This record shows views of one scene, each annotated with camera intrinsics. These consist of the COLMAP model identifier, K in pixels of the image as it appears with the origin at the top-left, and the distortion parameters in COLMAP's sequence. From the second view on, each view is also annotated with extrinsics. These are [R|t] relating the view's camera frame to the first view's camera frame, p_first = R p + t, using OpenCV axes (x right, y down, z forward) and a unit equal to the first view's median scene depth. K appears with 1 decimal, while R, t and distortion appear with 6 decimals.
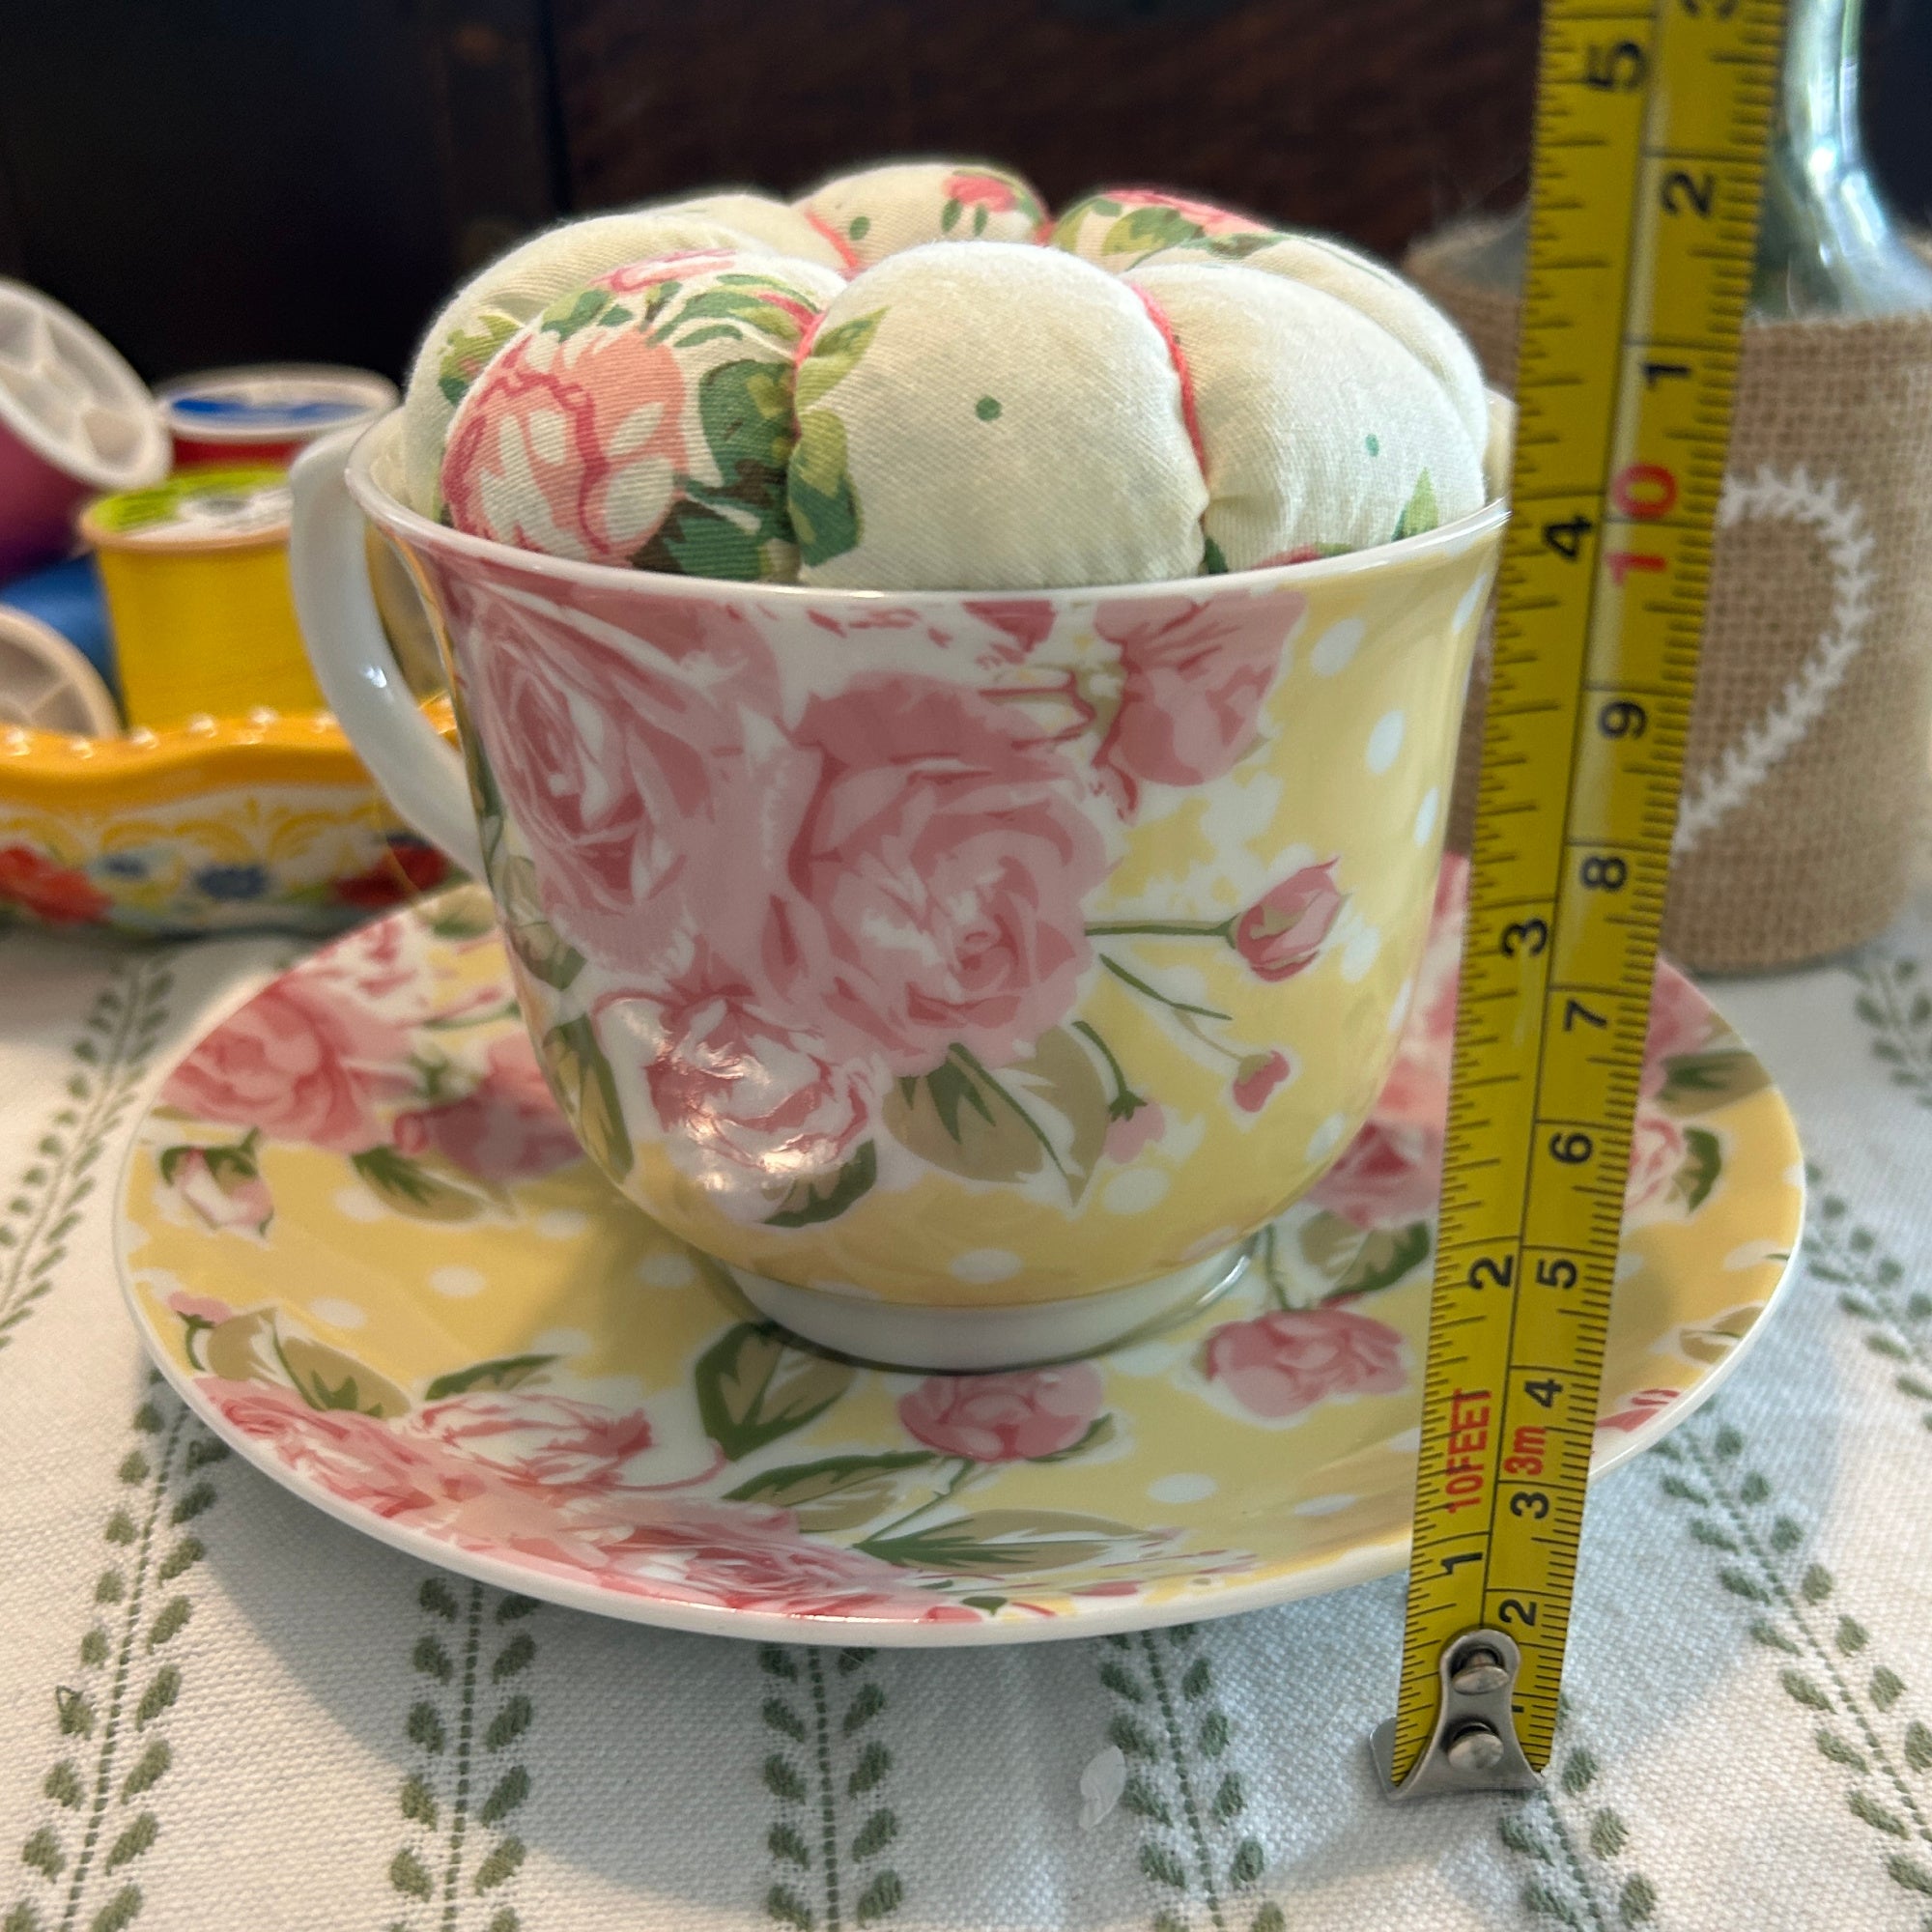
lens RADIAL K [[2081.5, 0, 986.2], [0, 2081.5, 992.3], [0, 0, 1]] dist [0.105134, -0.283327]
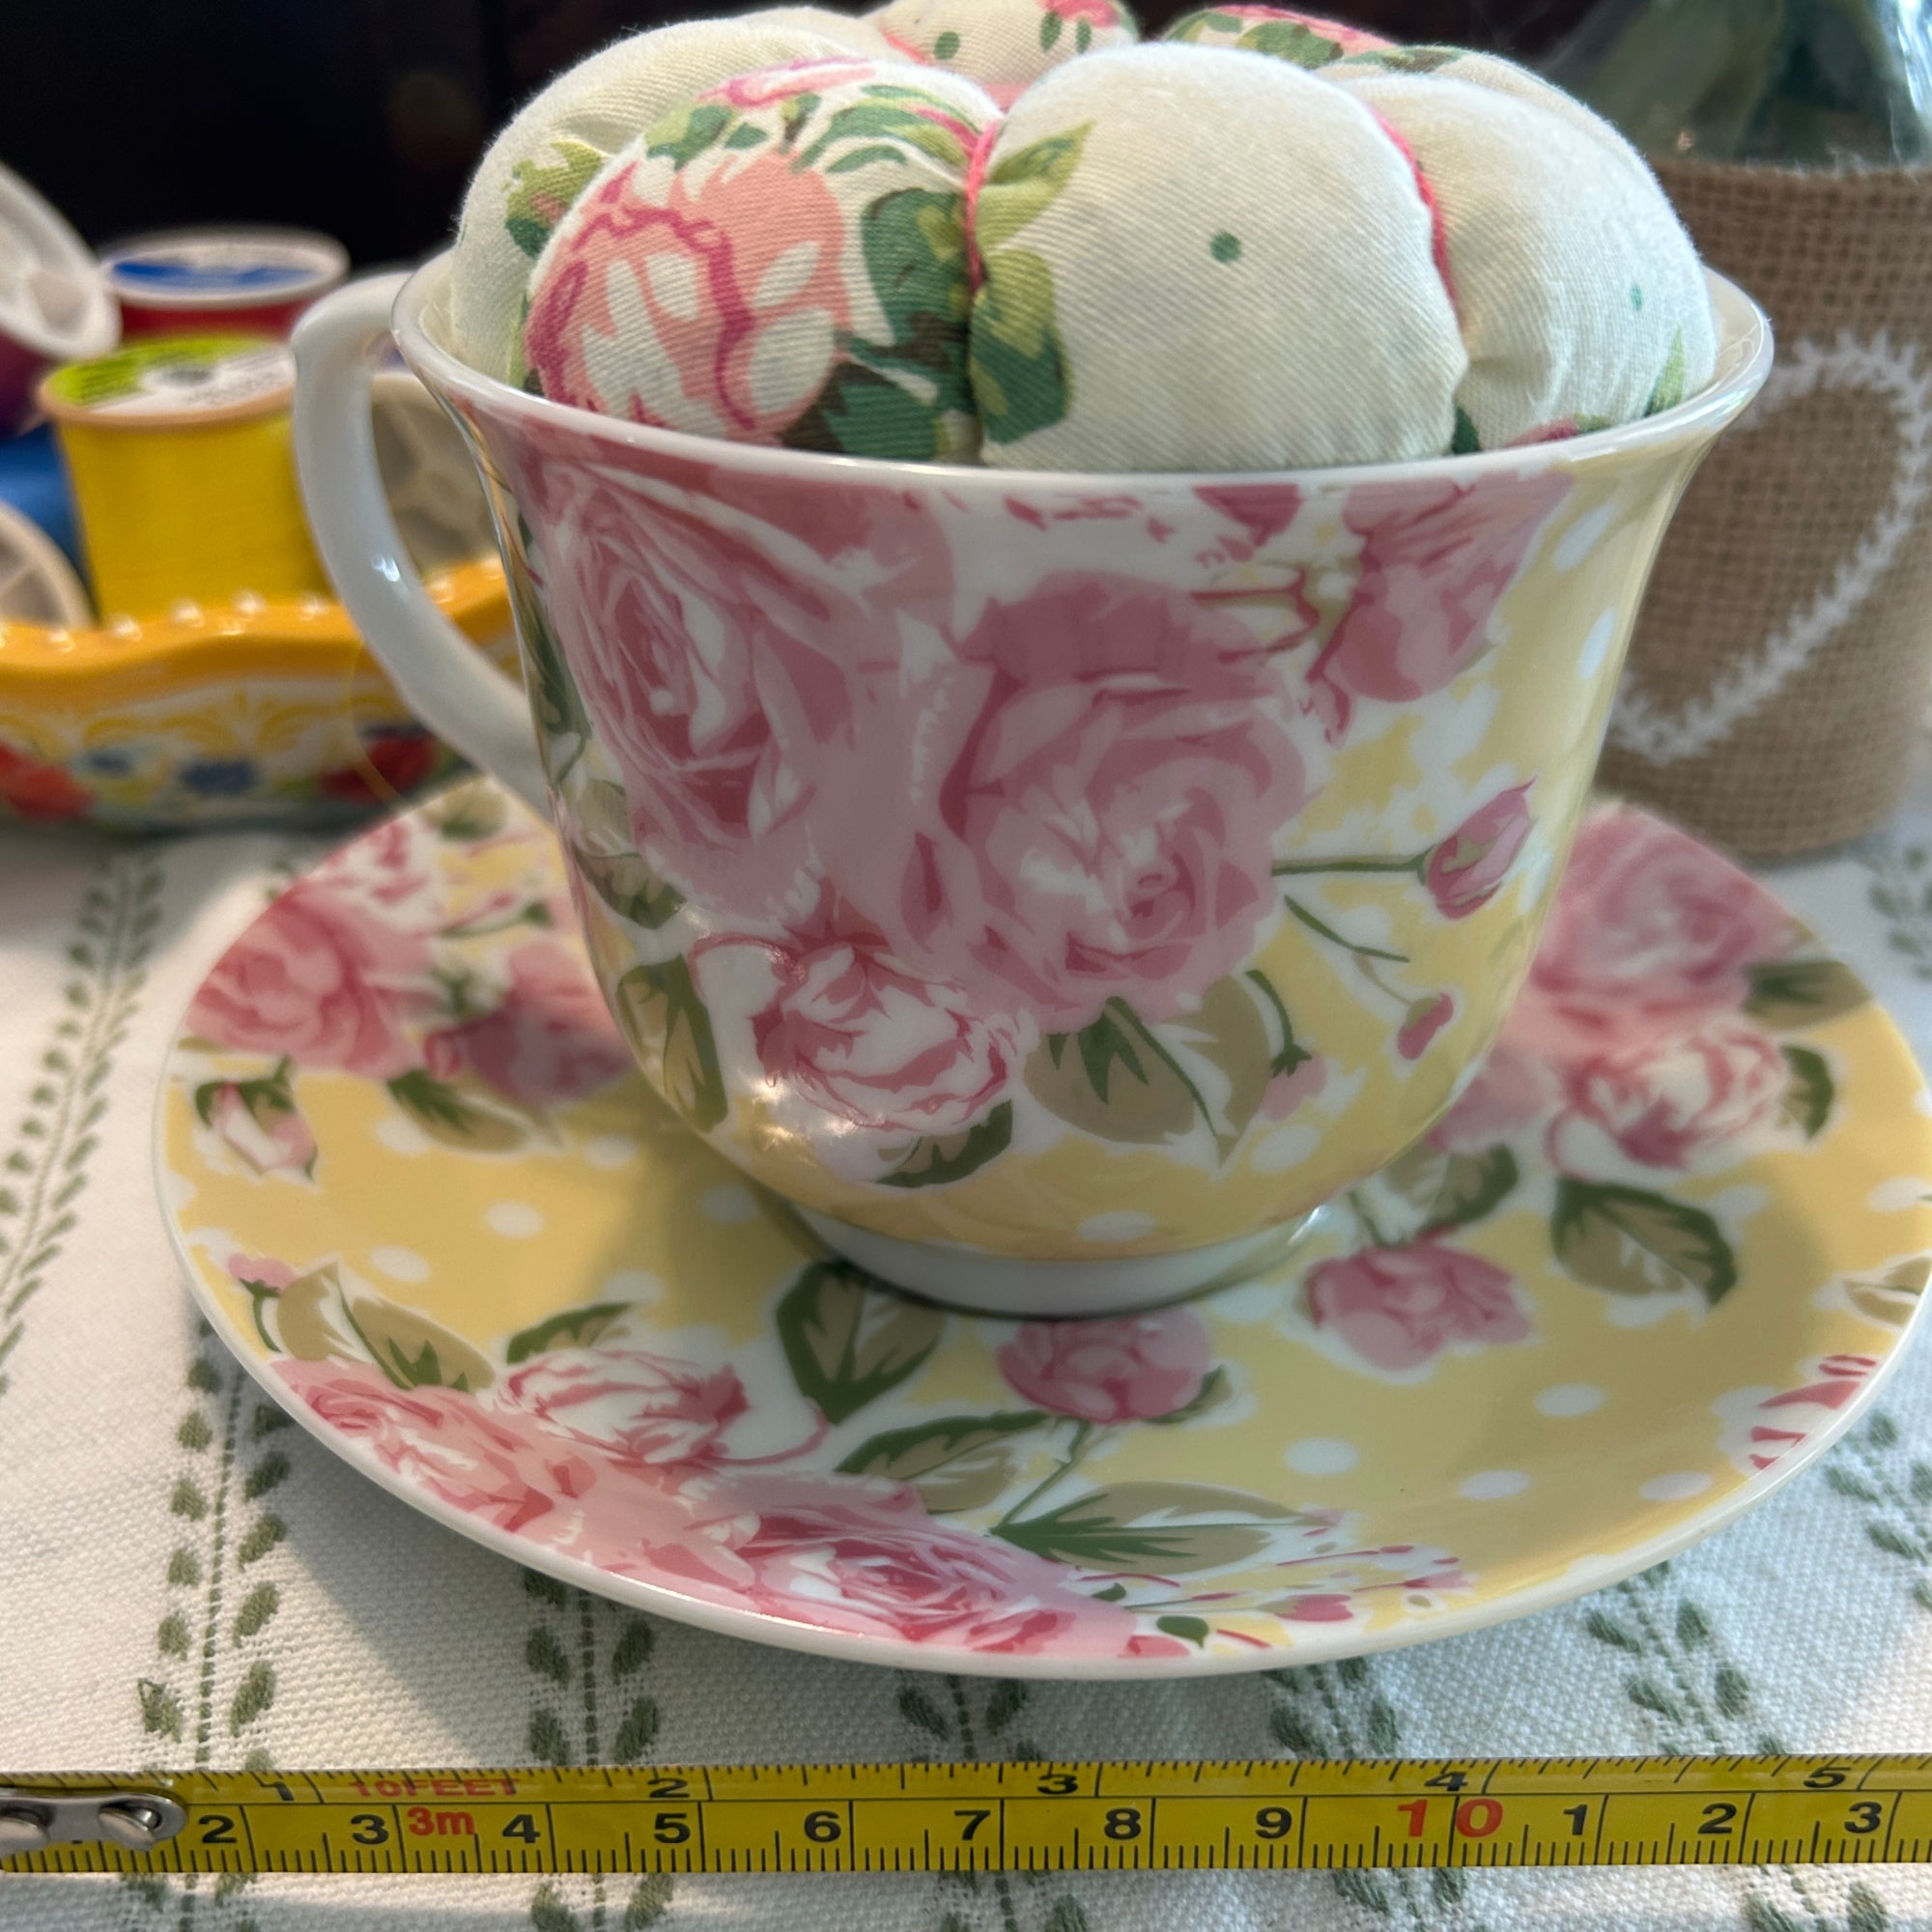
lens RADIAL K [[1994.2, 0, 927.4], [0, 1994.2, 1111.7], [0, 0, 1]] dist [0.081781, -0.286374]
pose [[0.999936, -0.006305, 0.009351, -0.101677], [0.005077, 0.992012, 0.126039, -0.034012], [-0.010071, -0.125983, 0.991981, 0.146239]]
